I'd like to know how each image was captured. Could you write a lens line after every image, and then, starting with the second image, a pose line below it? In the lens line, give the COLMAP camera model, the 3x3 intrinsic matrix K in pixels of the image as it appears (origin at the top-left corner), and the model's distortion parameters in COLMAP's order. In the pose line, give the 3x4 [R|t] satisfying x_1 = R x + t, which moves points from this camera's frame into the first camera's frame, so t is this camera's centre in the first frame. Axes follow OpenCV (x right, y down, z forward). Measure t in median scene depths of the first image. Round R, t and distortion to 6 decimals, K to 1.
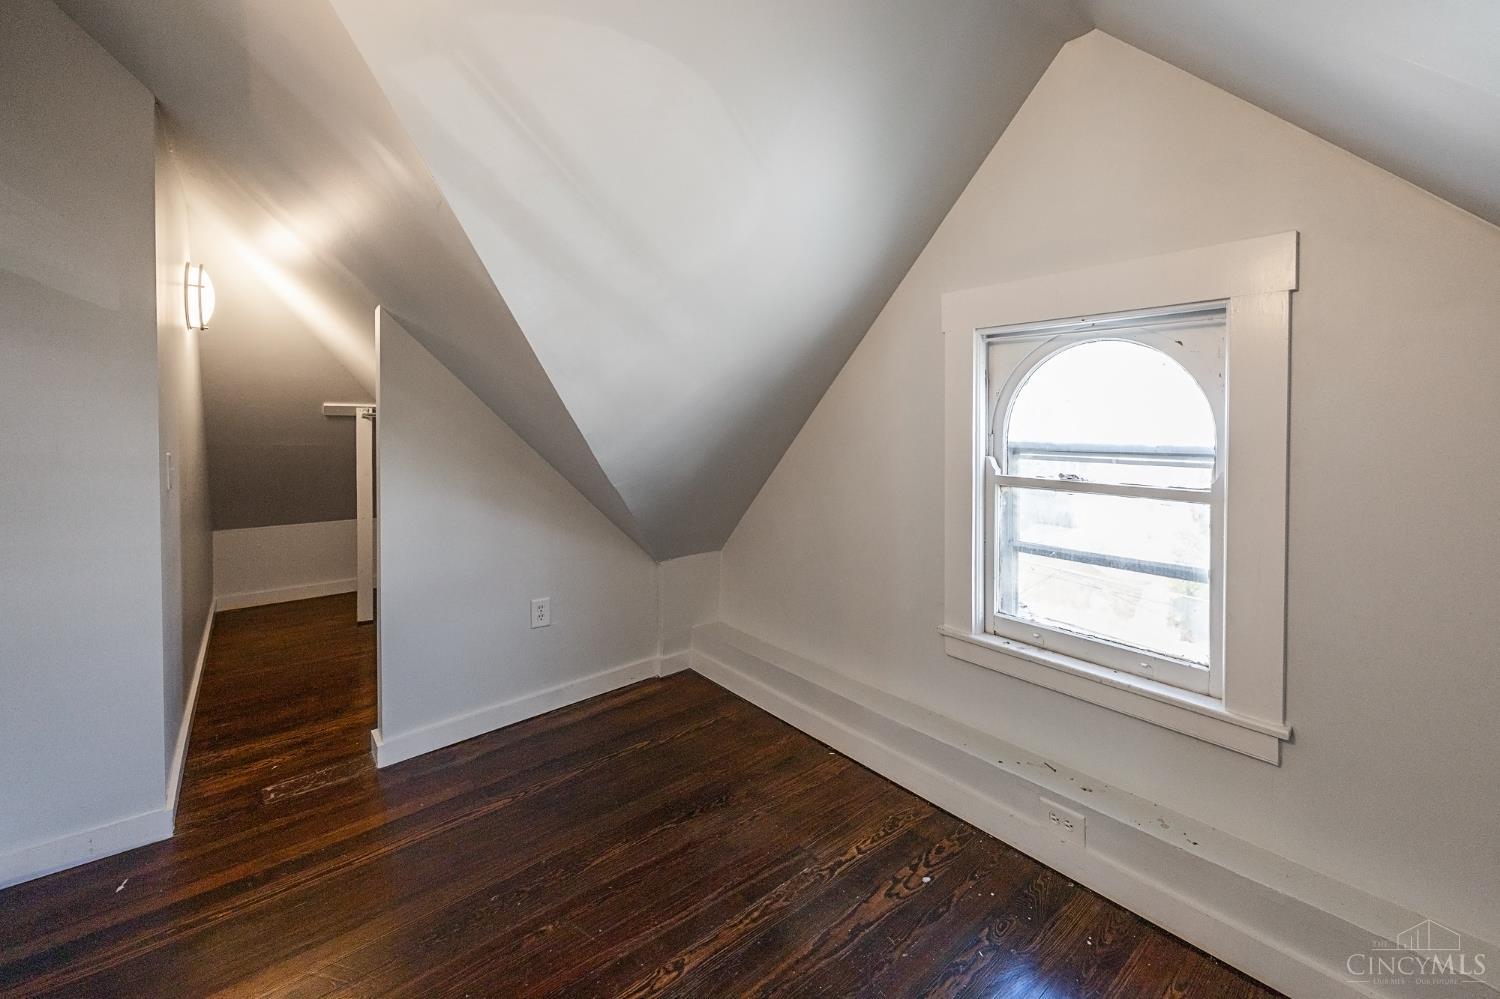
lens RADIAL K [[602.5, 0, 783.9], [0, 602.5, 437.9], [0, 0, 1]] dist [-0.001752, 0.000039]
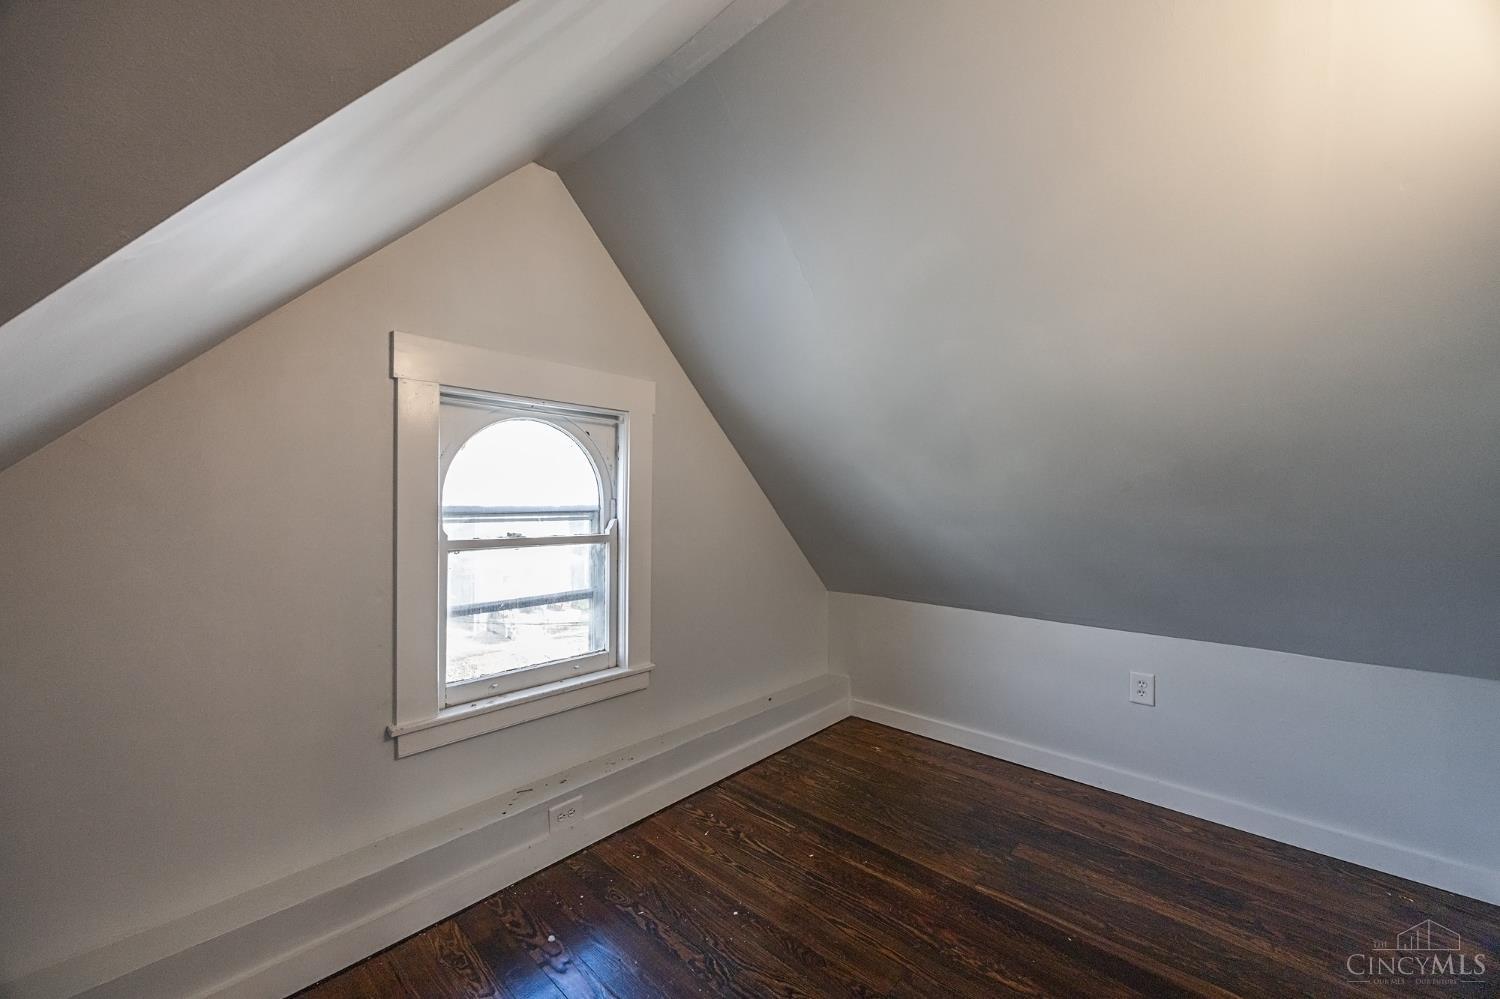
lens RADIAL K [[585.8, 0, 750.0], [0, 585.8, 499.5], [0, 0, 1]] dist [0.000062, -0.000013]
pose [[-0.108632, -0.010794, 0.994023, -0.718768], [0.004066, 0.999928, 0.011303, -0.013762], [-0.994074, 0.005270, -0.108581, 0.718279]]
